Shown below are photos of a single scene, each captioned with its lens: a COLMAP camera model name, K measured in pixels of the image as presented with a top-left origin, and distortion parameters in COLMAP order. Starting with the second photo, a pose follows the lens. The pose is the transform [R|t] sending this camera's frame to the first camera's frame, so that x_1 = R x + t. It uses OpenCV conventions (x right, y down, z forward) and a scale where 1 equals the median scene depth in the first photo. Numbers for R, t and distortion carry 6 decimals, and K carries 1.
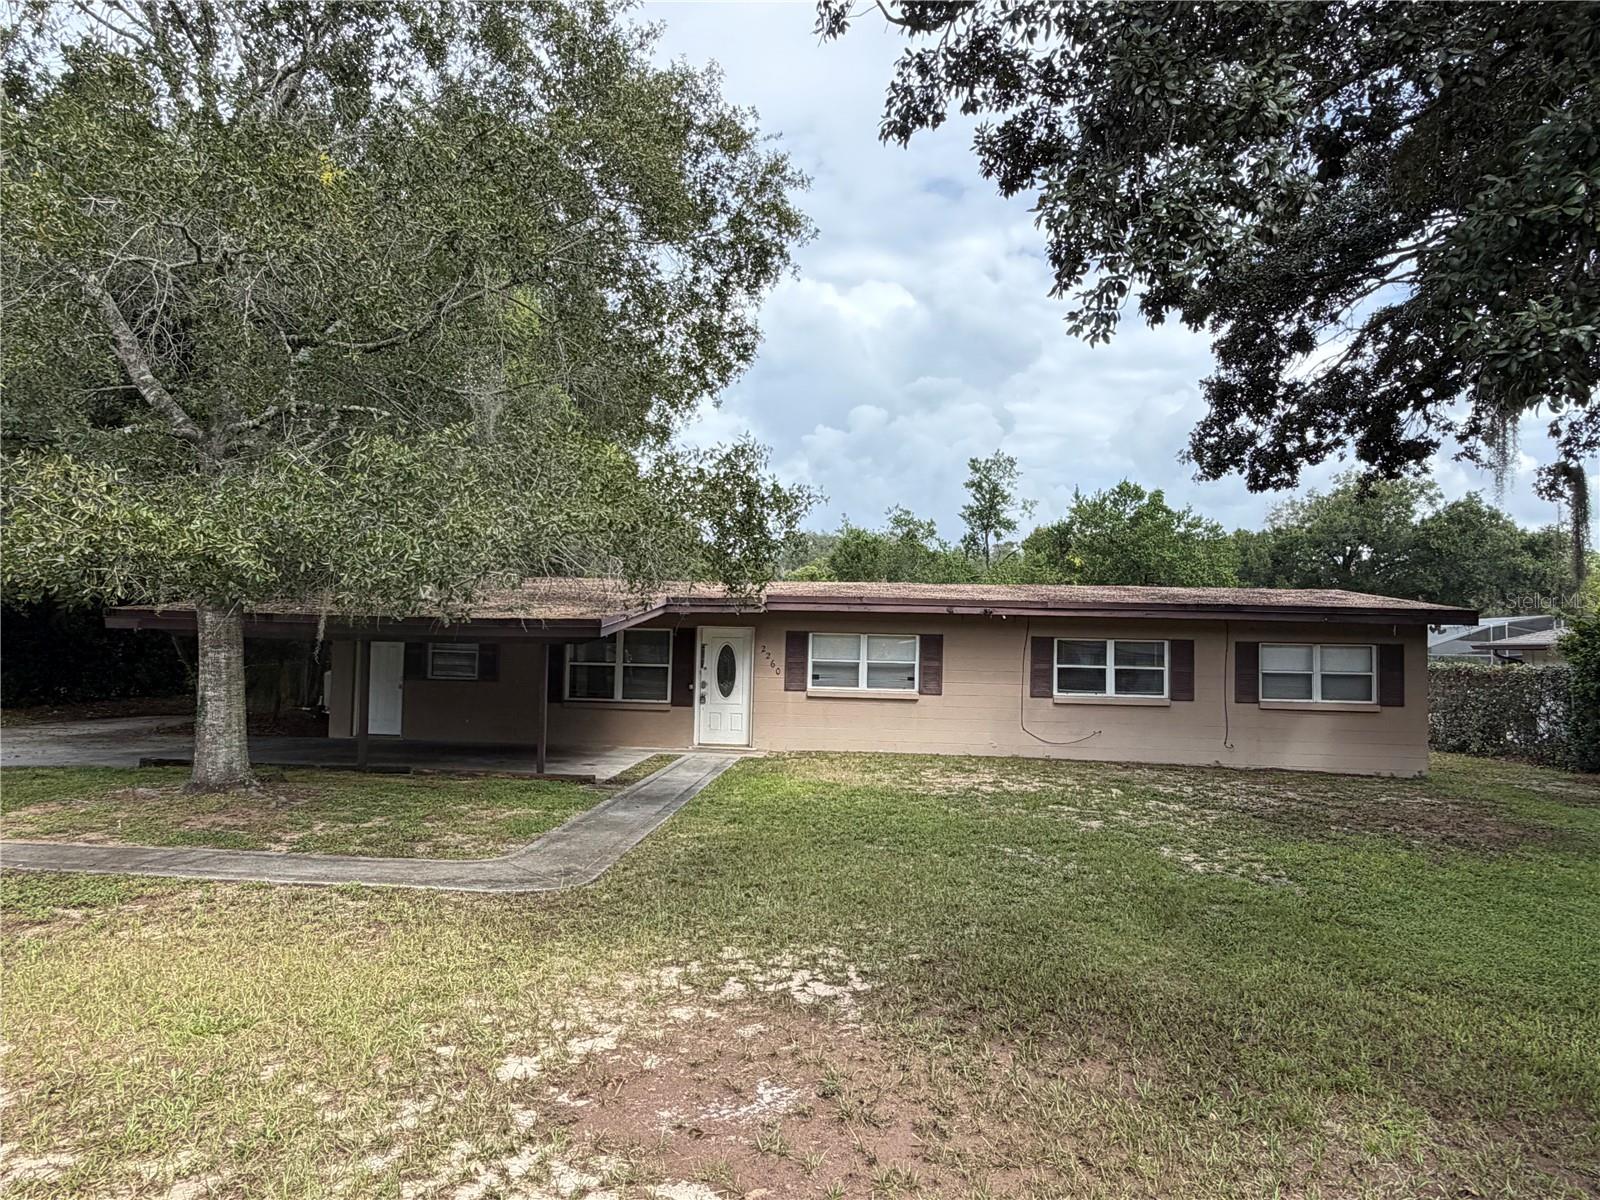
lens RADIAL K [[996.2, 0, 800.7], [0, 996.2, 596.5], [0, 0, 1]] dist [0.002534, -0.001168]
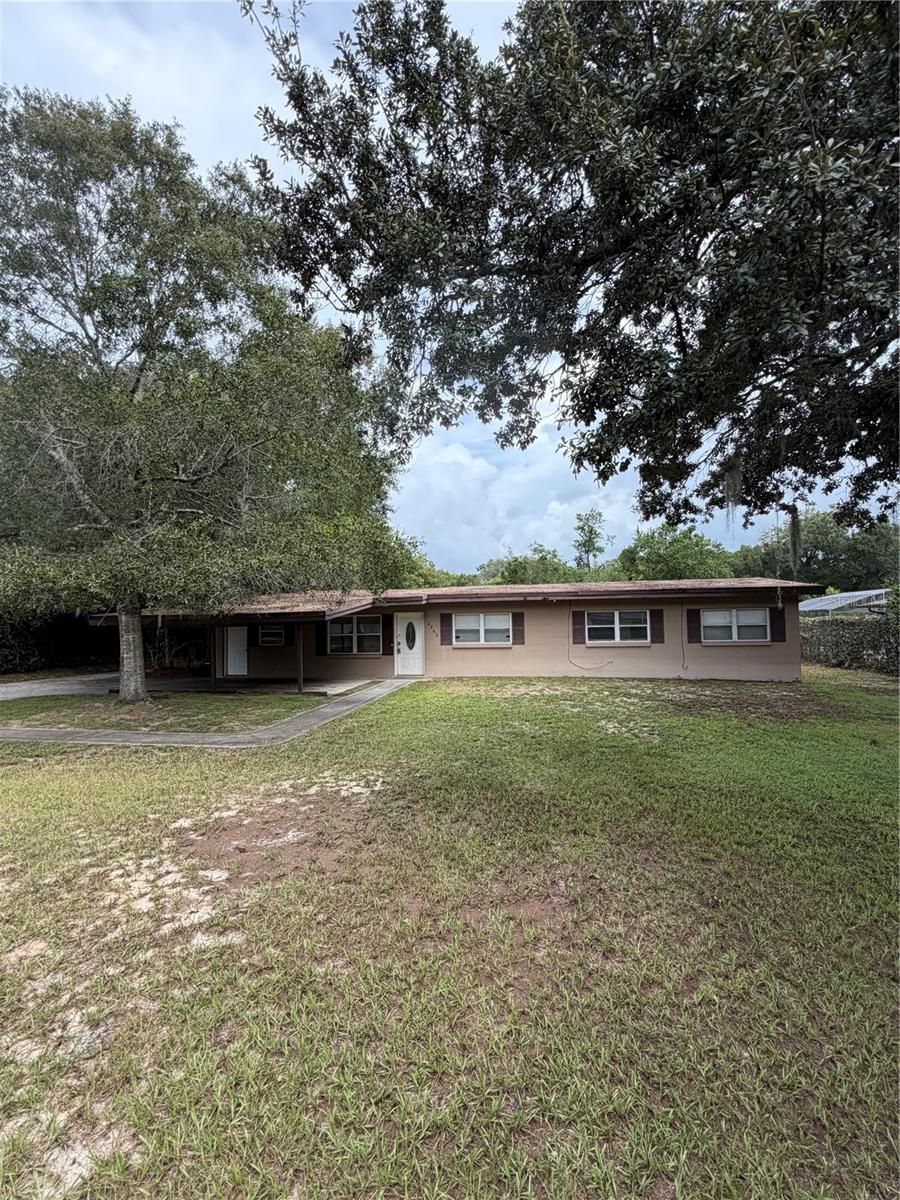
lens RADIAL K [[547.5, 0, 449.0], [0, 547.5, 601.1], [0, 0, 1]] dist [0.000440, 0.001268]
pose [[0.994348, -0.043058, -0.097052, 0.116570], [0.043964, 0.999007, 0.007213, 0.005290], [0.096645, -0.011439, 0.995253, -0.026799]]
